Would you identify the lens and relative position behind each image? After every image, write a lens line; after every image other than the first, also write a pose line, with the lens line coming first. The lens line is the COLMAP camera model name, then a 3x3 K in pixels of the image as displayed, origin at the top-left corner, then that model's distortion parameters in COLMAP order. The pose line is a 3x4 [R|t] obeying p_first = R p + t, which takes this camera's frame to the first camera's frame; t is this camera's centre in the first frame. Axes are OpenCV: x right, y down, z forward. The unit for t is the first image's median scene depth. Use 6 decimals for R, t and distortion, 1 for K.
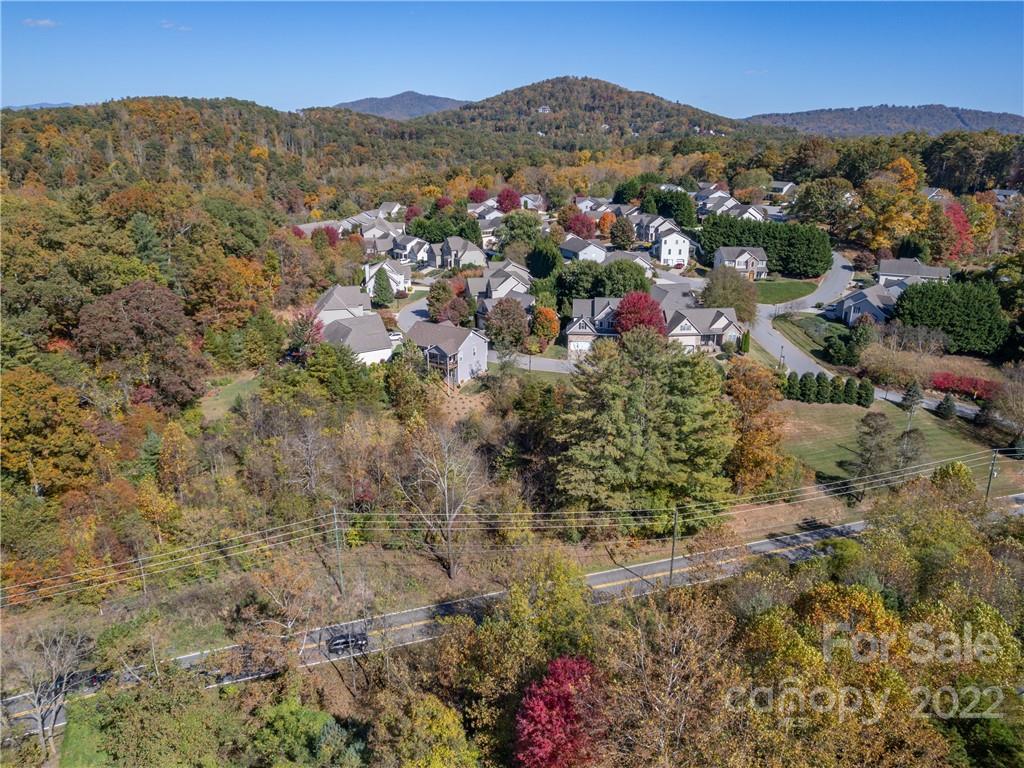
lens RADIAL K [[737.8, 0, 513.0], [0, 737.8, 386.1], [0, 0, 1]] dist [-0.077304, 0.067403]
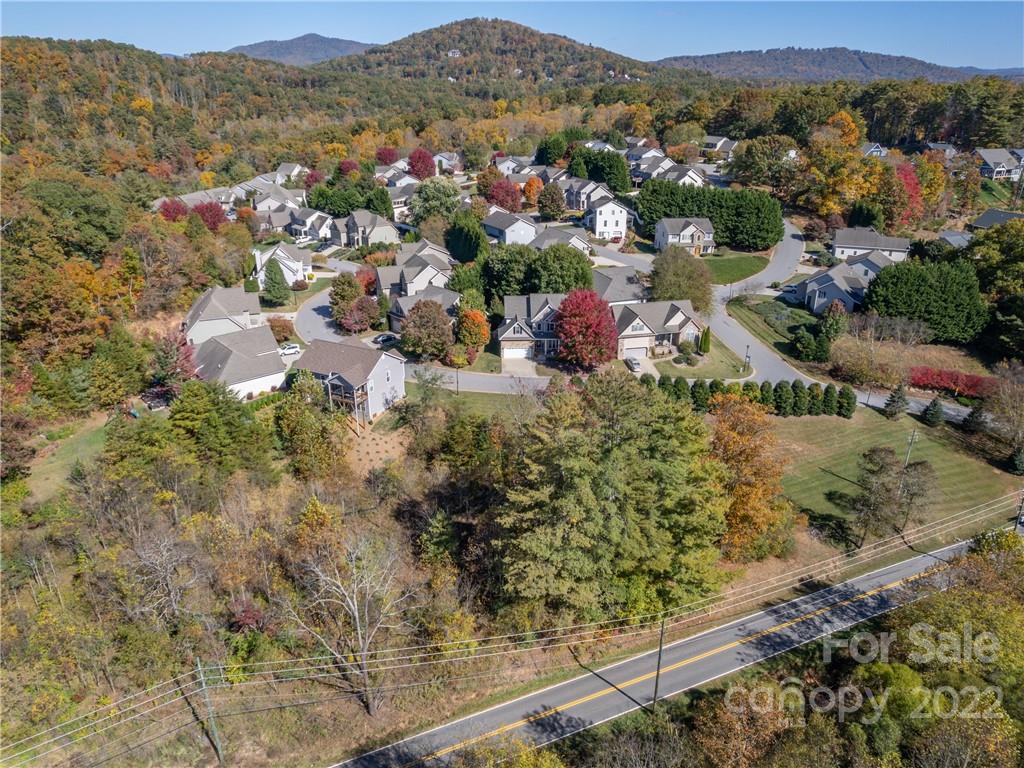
lens RADIAL K [[737.8, 0, 514.2], [0, 737.8, 385.9], [0, 0, 1]] dist [-0.077304, 0.067403]
pose [[0.993334, -0.046606, 0.105427, -0.000623], [0.039337, 0.996771, 0.069999, -0.076128], [-0.108349, -0.065386, 0.991960, 0.161148]]
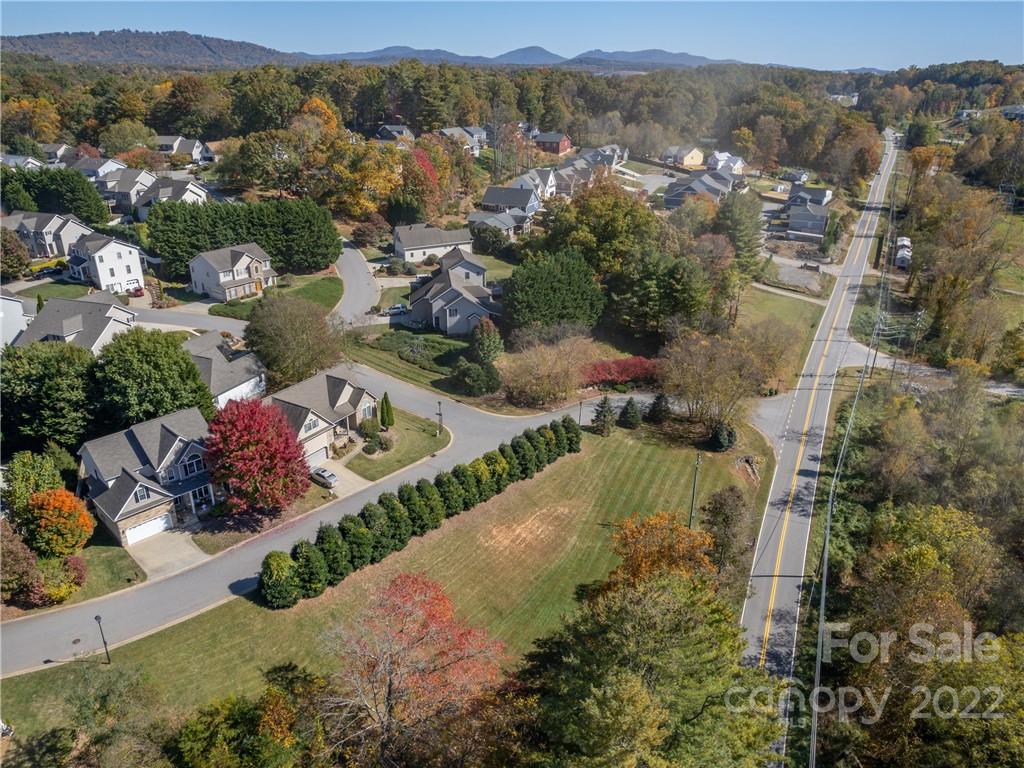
lens RADIAL K [[737.8, 0, 515.9], [0, 737.8, 388.7], [0, 0, 1]] dist [-0.077304, 0.067403]
pose [[0.616112, -0.317492, 0.720836, -0.079189], [0.251205, 0.946577, 0.202210, -0.182356], [-0.746526, 0.056493, 0.662953, 0.473289]]
